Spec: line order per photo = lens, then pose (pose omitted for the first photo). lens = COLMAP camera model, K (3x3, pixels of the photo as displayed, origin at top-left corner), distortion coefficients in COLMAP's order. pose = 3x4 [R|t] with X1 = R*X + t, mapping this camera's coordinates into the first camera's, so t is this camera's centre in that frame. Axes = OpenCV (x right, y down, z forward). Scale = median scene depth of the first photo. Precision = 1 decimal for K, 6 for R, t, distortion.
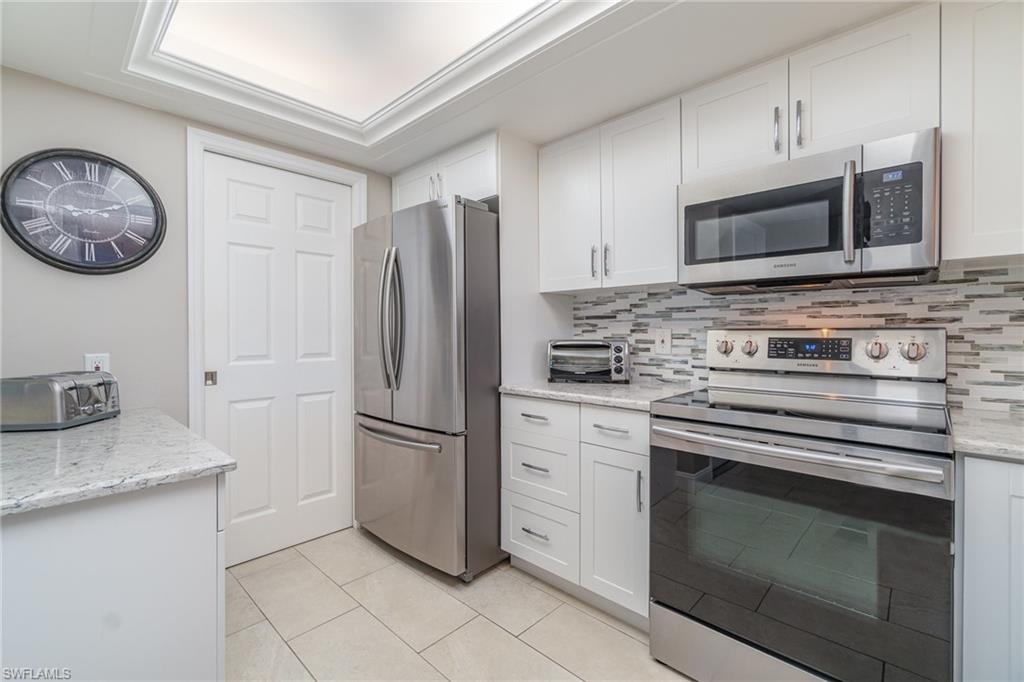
lens RADIAL K [[445.5, 0, 502.3], [0, 445.5, 334.5], [0, 0, 1]] dist [-0.000255, 0.000455]
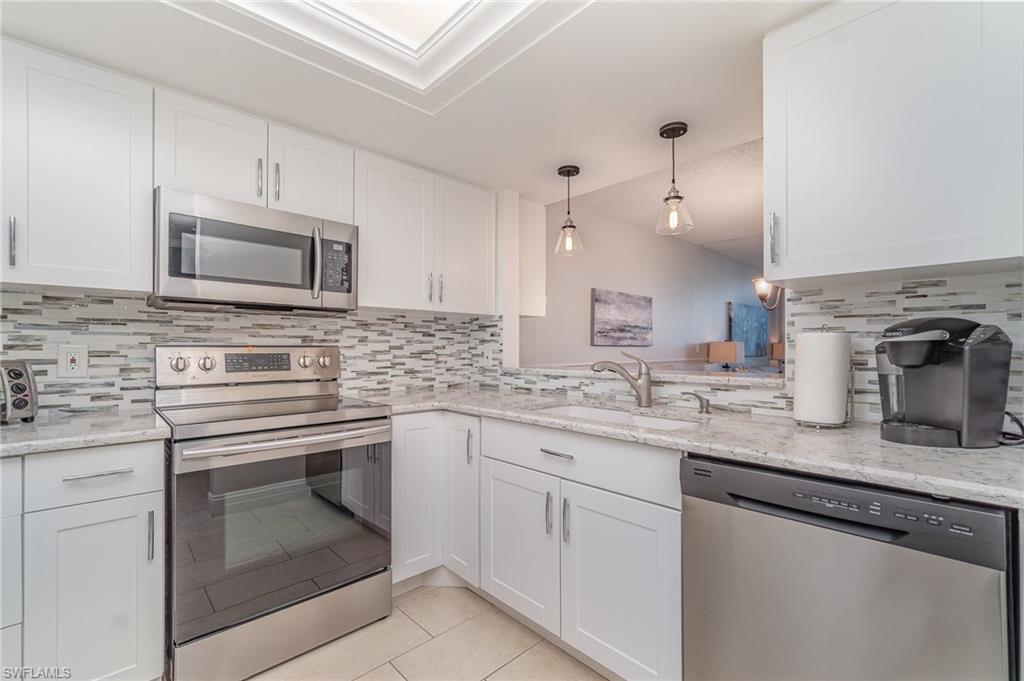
lens RADIAL K [[445.5, 0, 507.7], [0, 445.5, 344.2], [0, 0, 1]] dist [-0.000255, 0.000455]
pose [[0.057871, 0.009609, 0.998278, -0.473954], [0.005516, 0.999935, -0.009945, -0.001824], [-0.998309, 0.006082, 0.057814, 0.250400]]
